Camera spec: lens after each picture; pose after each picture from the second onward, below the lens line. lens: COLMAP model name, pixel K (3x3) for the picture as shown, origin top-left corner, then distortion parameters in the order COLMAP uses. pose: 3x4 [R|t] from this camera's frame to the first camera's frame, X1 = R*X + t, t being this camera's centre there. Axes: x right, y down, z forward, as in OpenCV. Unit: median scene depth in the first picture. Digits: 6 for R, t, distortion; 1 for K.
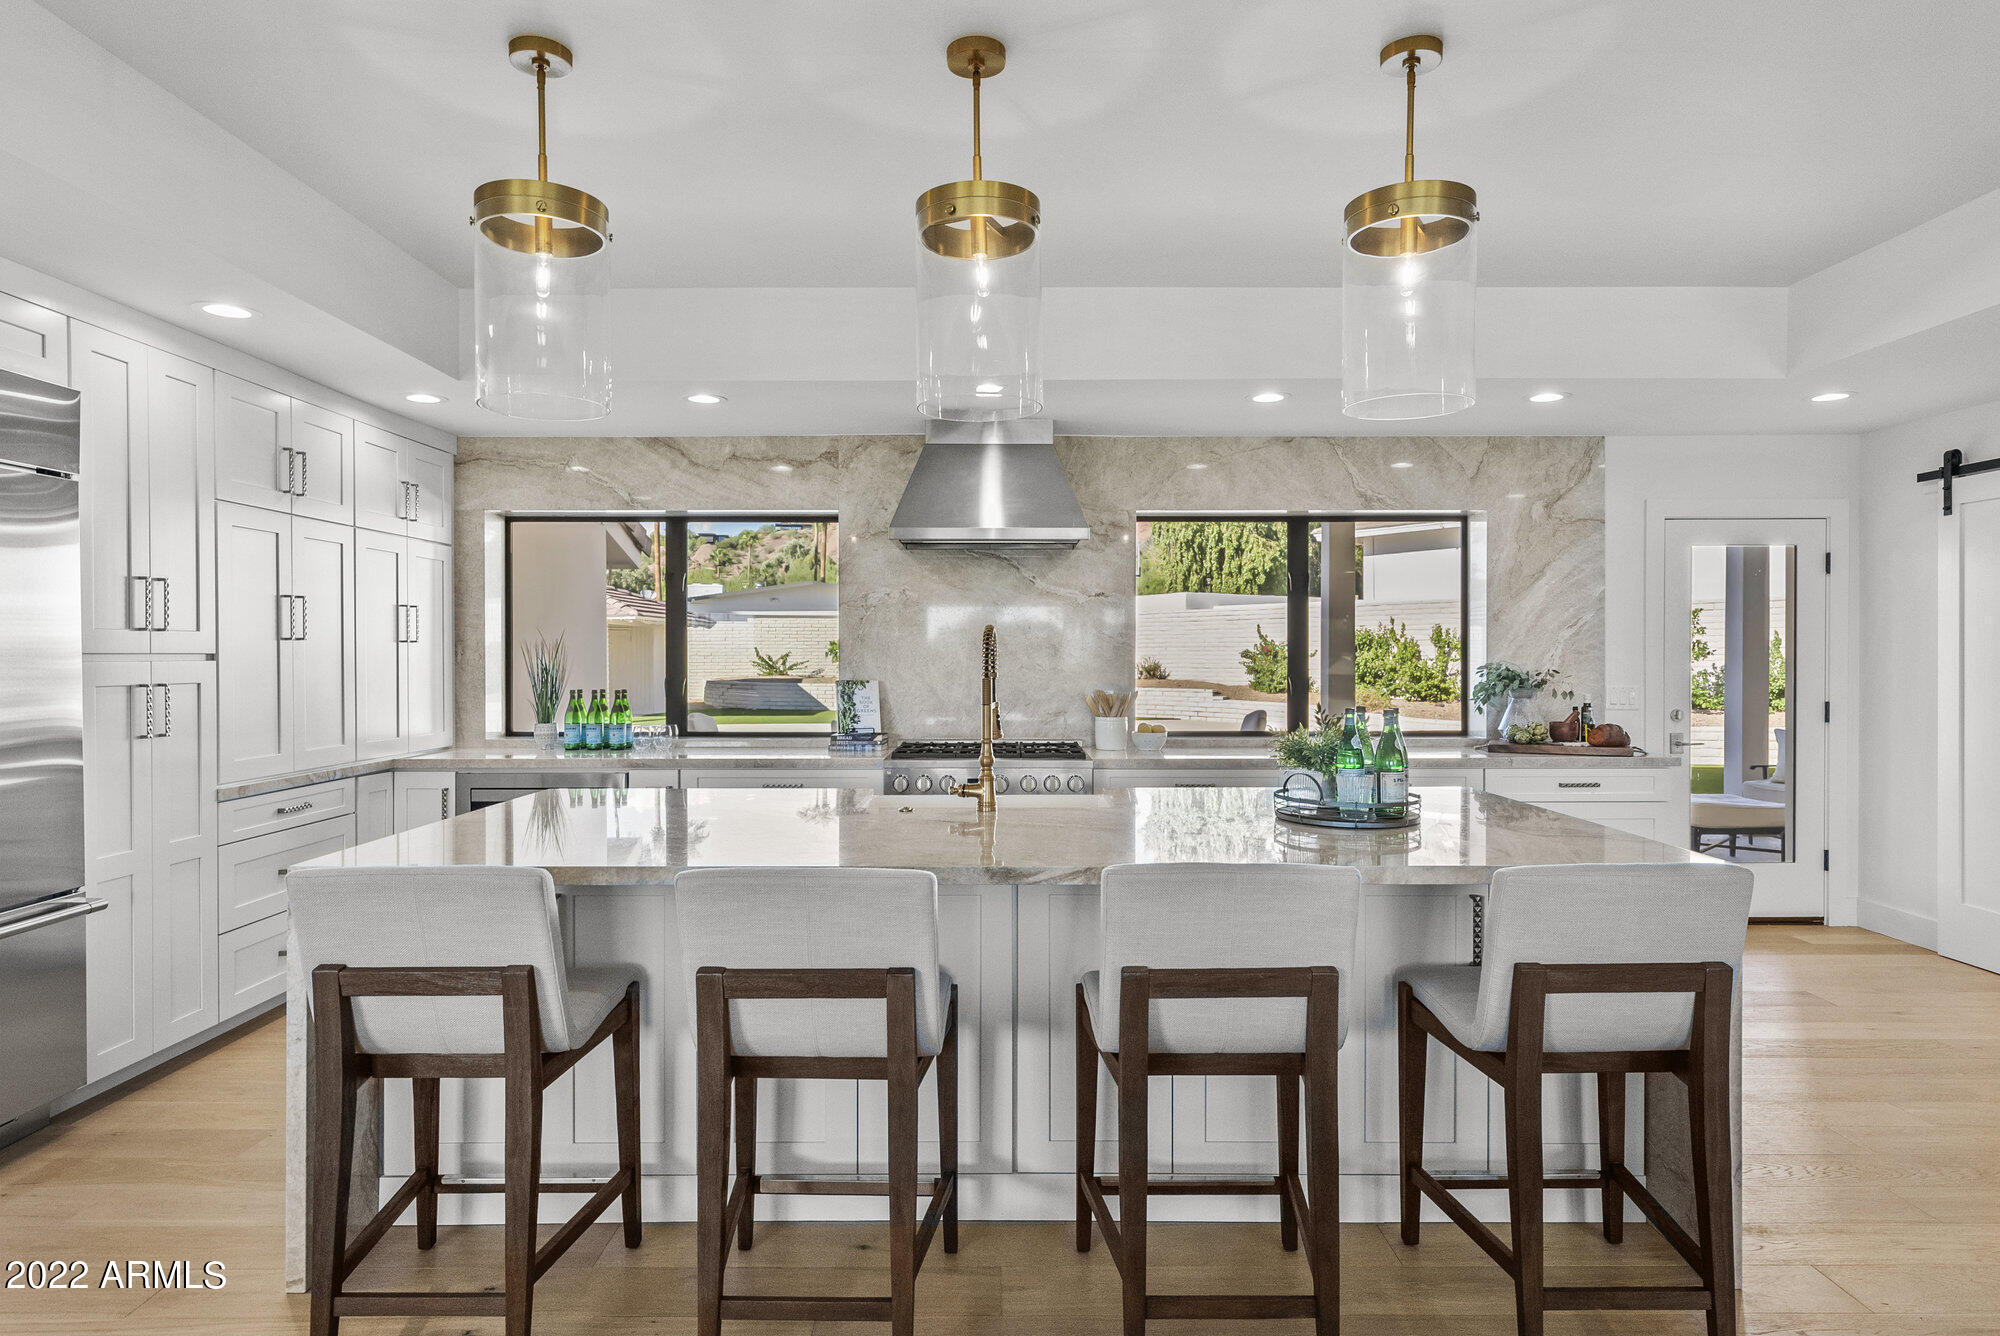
lens RADIAL K [[1130.7, 0, 1006.6], [0, 1130.7, 658.5], [0, 0, 1]] dist [0.004208, 0.000413]
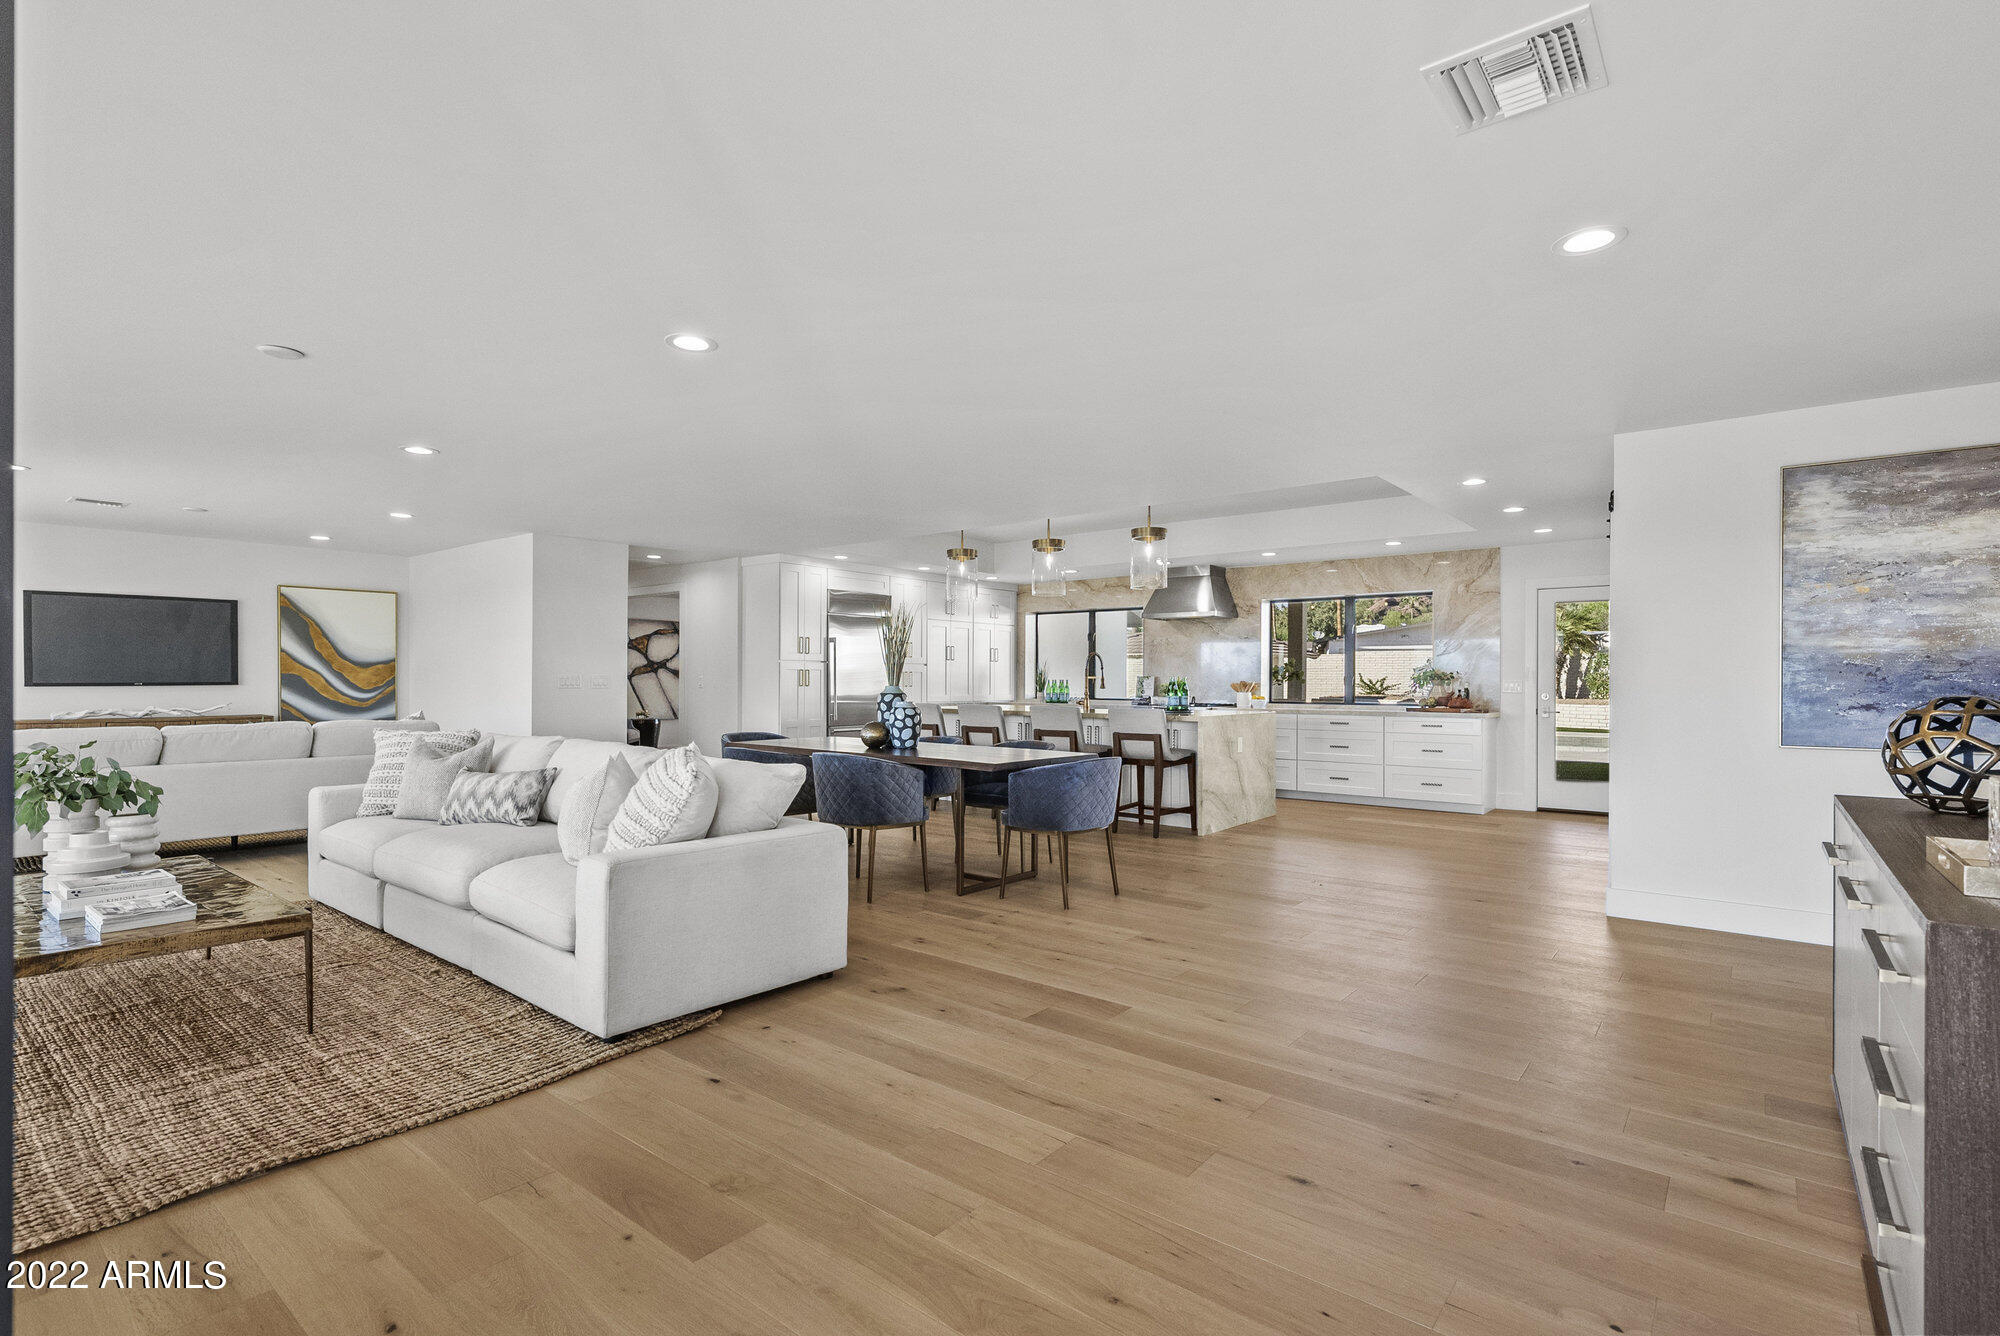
lens RADIAL K [[926.4, 0, 1006.3], [0, 926.4, 678.1], [0, 0, 1]] dist [-0.002549, -0.000163]
pose [[0.776102, 0.002854, -0.630601, 0.863091], [-0.009261, 0.999933, -0.006873, 0.038260], [0.630540, 0.011174, 0.776076, -0.700968]]
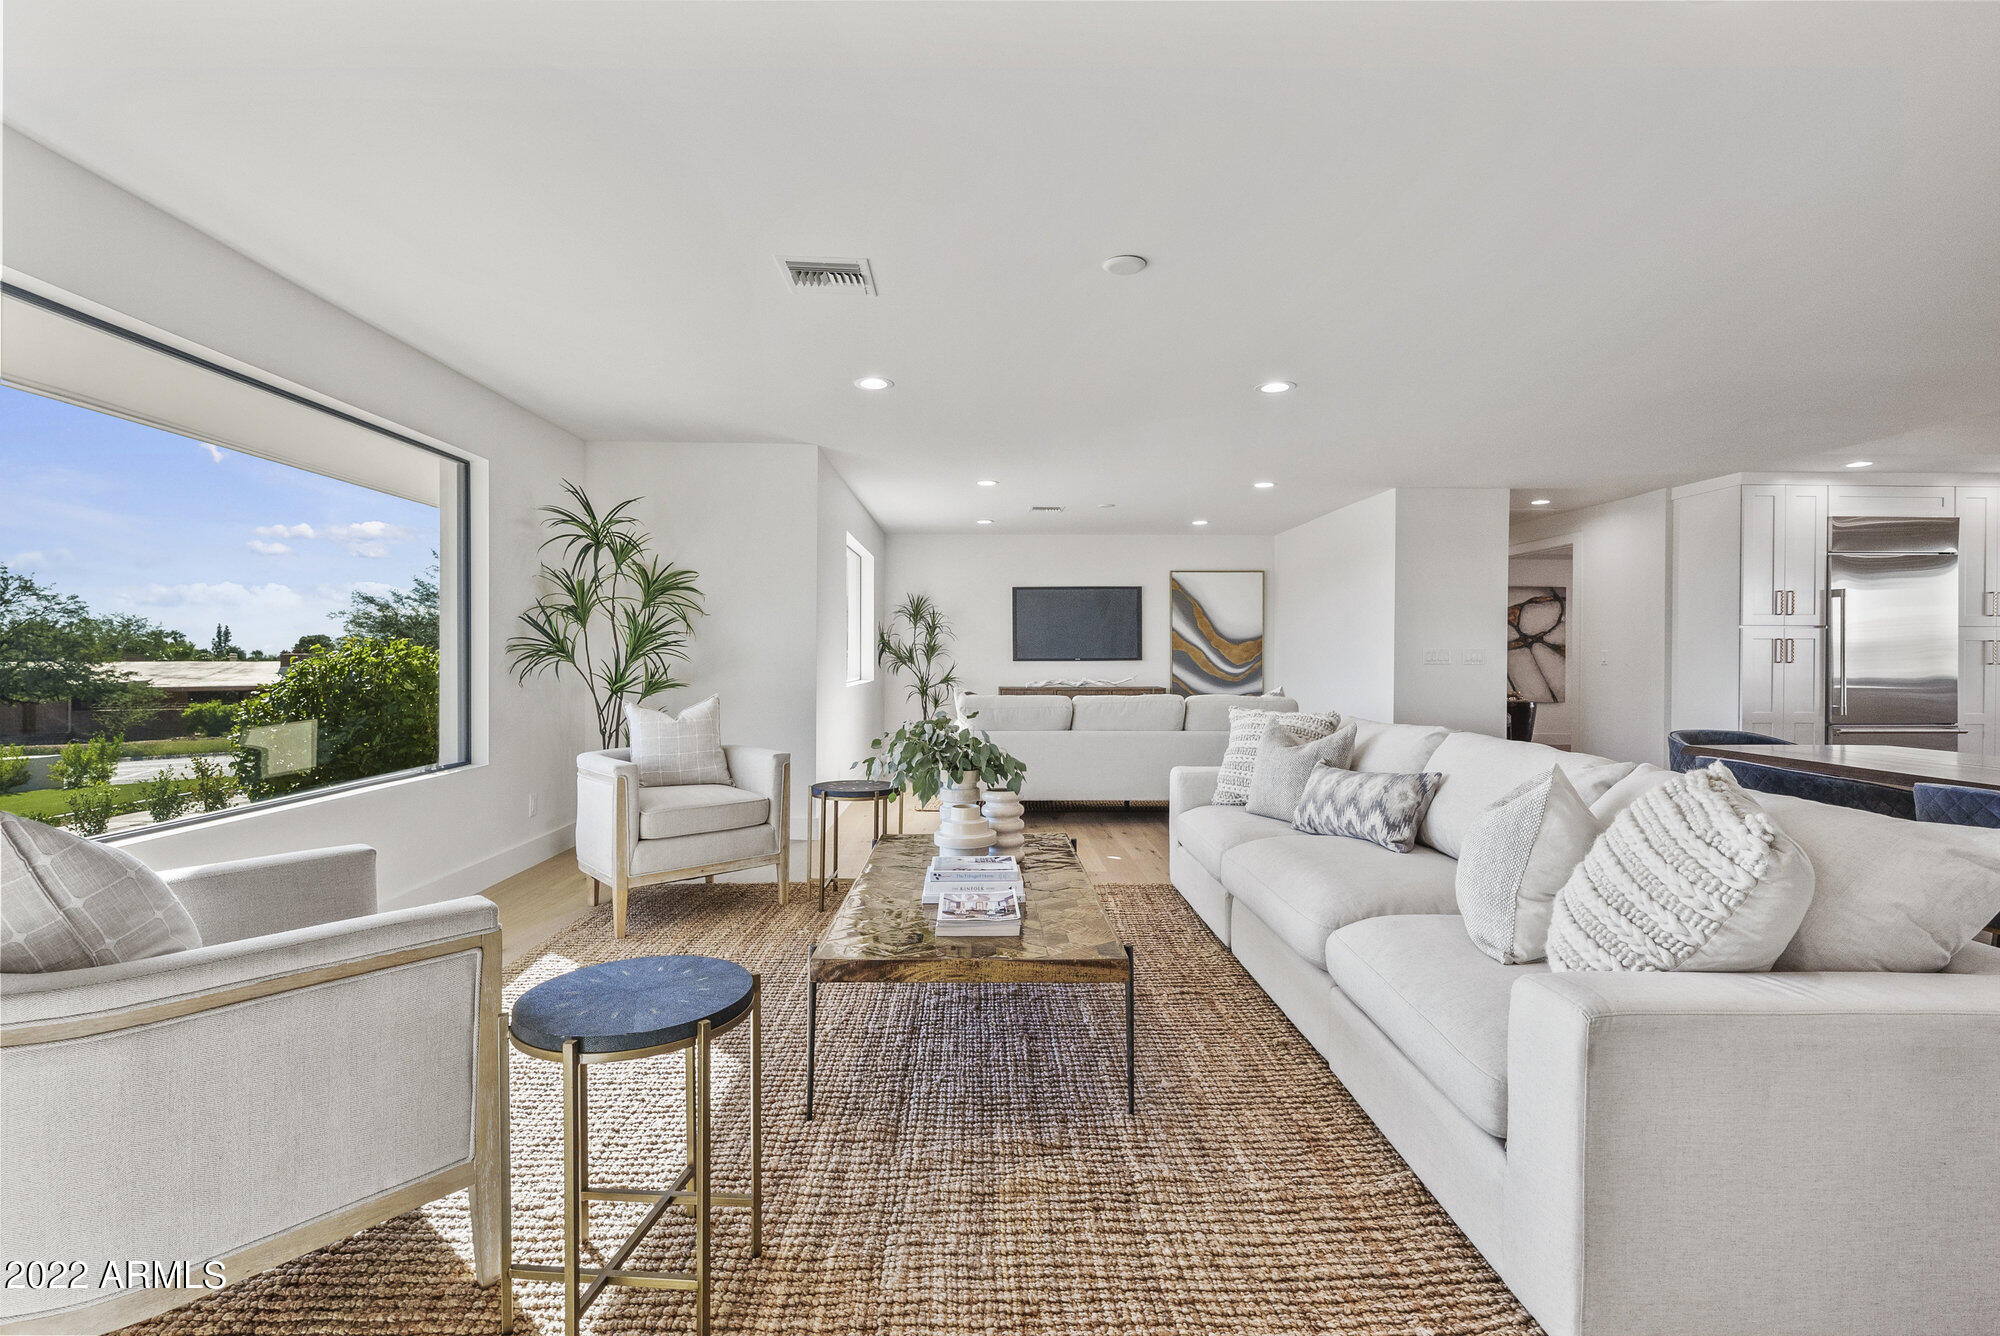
lens RADIAL K [[892.6, 0, 1002.5], [0, 892.6, 671.4], [0, 0, 1]] dist [0.000886, -0.000385]
pose [[0.011824, 0.017408, -0.999779, 0.606349], [-0.008996, 0.999810, 0.017302, 0.044450], [0.999890, 0.008789, 0.011978, -0.602236]]
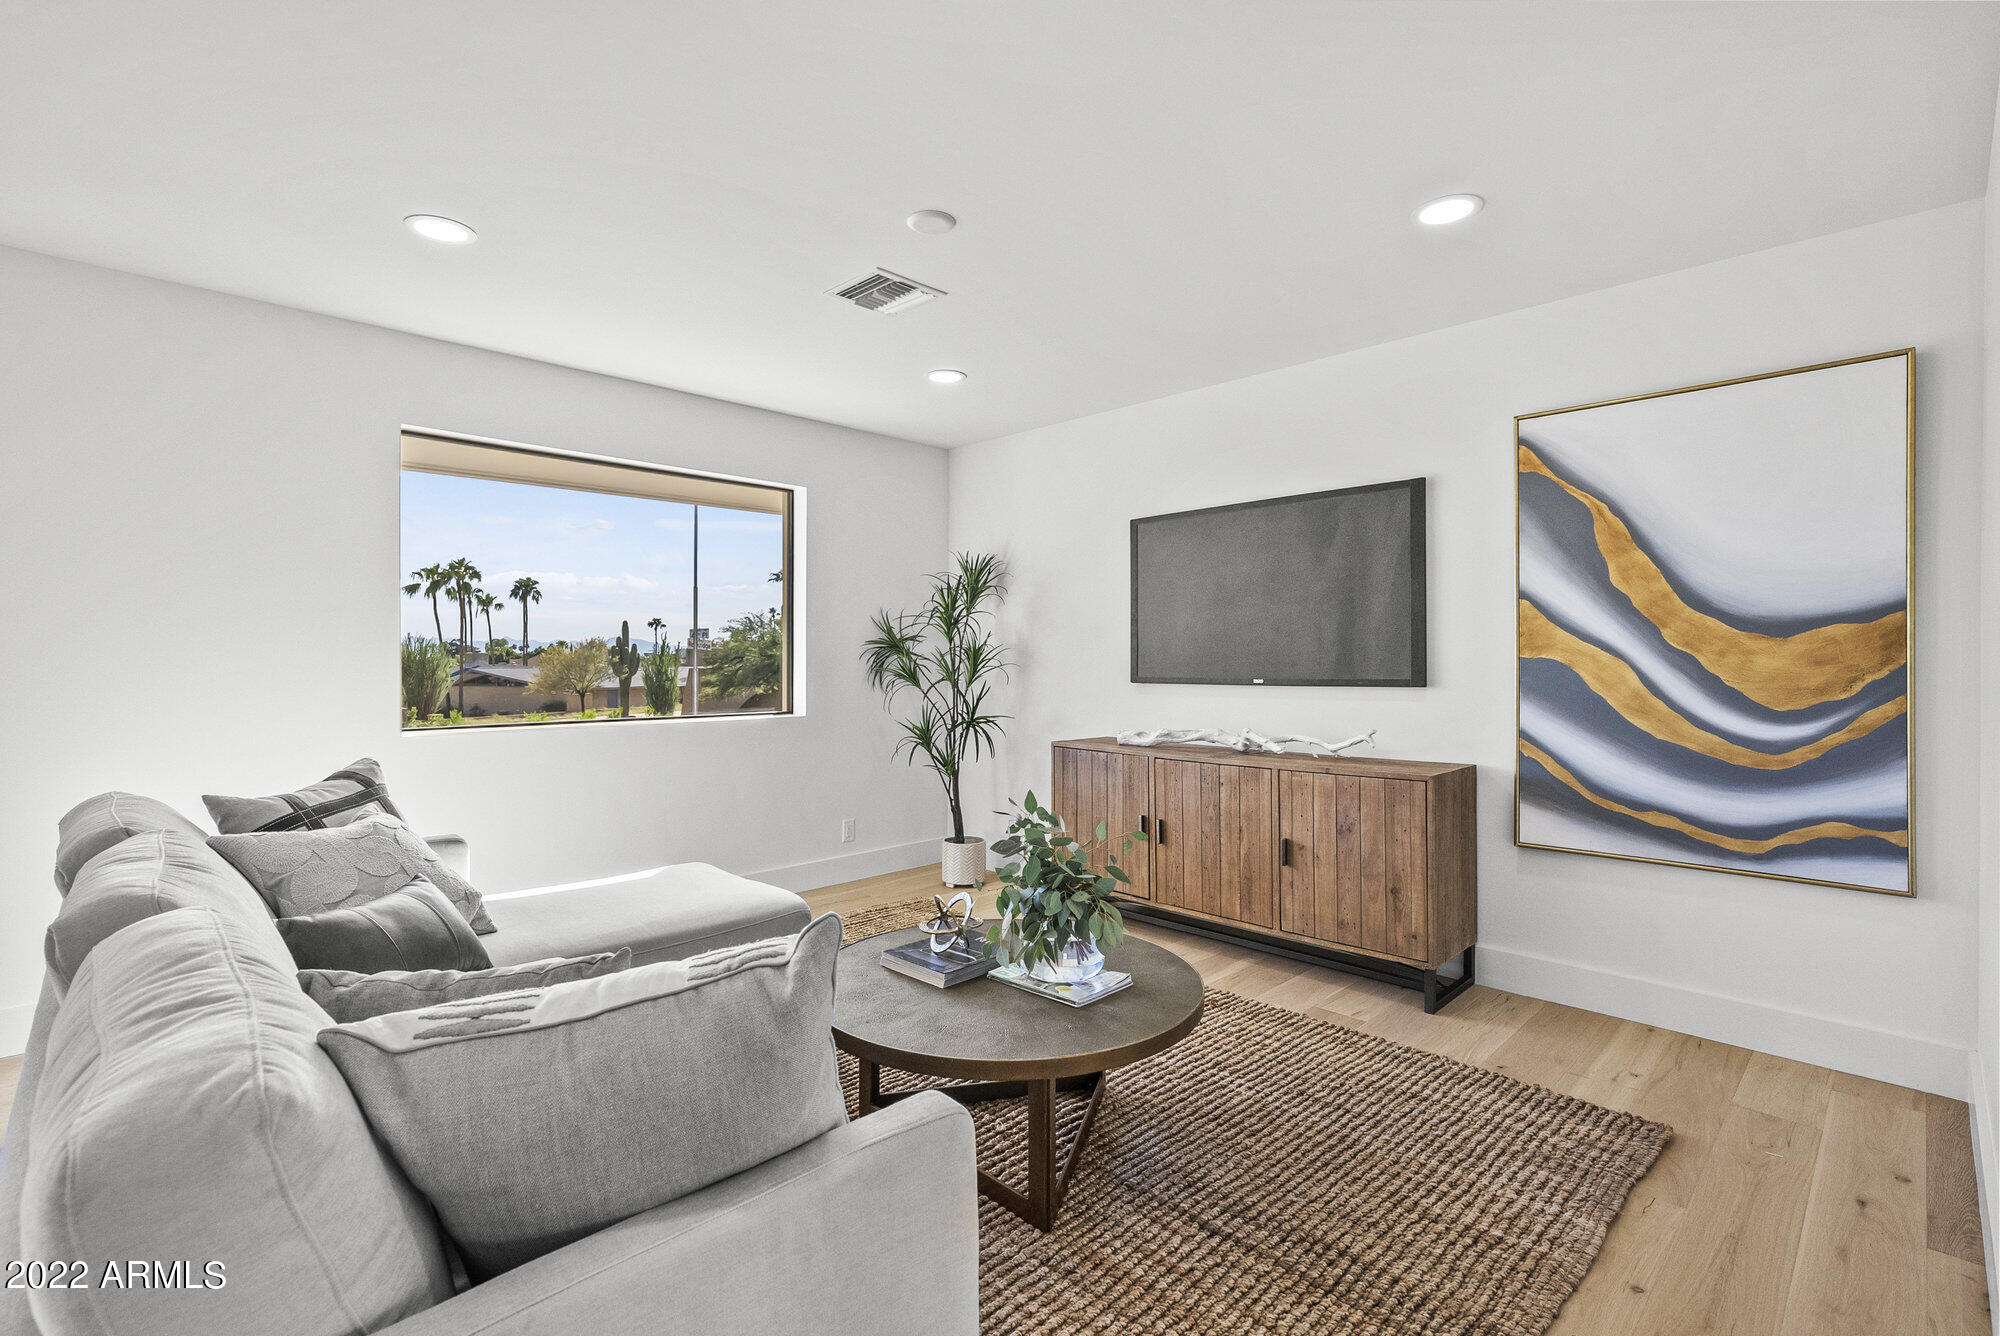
lens RADIAL K [[912.1, 0, 1002.5], [0, 912.1, 662.2], [0, 0, 1]] dist [-0.000370, -0.000742]
pose [[-0.717863, -0.001761, -0.696182, -0.464255], [-0.007451, 0.999959, 0.005153, 0.032647], [0.696145, 0.008886, -0.717847, -0.075823]]
